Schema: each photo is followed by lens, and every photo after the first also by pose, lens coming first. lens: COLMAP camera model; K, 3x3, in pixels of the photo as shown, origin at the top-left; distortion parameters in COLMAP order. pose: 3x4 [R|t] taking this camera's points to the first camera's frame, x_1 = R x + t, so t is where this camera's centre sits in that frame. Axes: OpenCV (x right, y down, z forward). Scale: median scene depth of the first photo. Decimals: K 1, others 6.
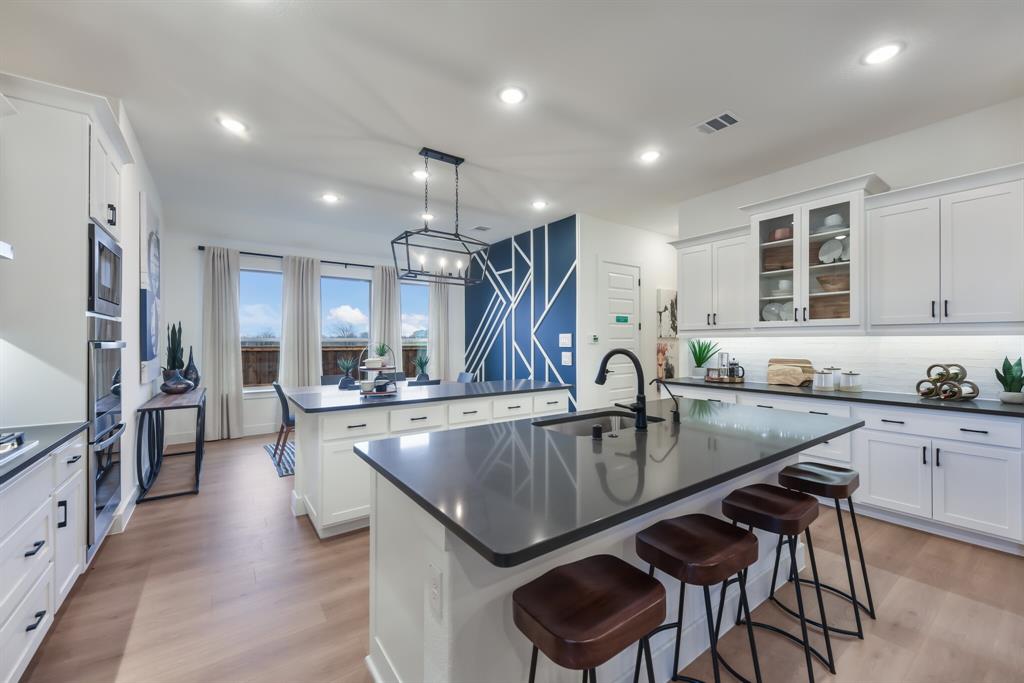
lens RADIAL K [[405.8, 0, 512.2], [0, 405.8, 342.6], [0, 0, 1]] dist [-0.002150, -0.000767]
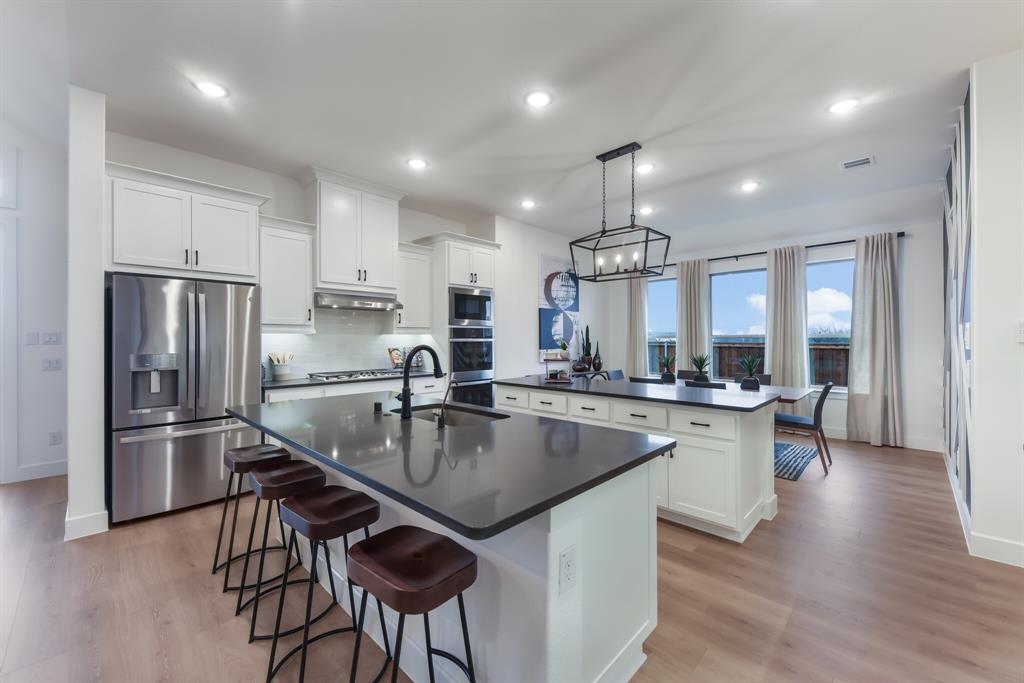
lens RADIAL K [[405.8, 0, 519.8], [0, 405.8, 335.8], [0, 0, 1]] dist [-0.002150, -0.000767]
pose [[0.182687, -0.005972, -0.983153, 0.734736], [-0.001302, 0.999979, -0.006316, -0.001548], [0.983170, 0.002434, 0.182676, 0.563522]]
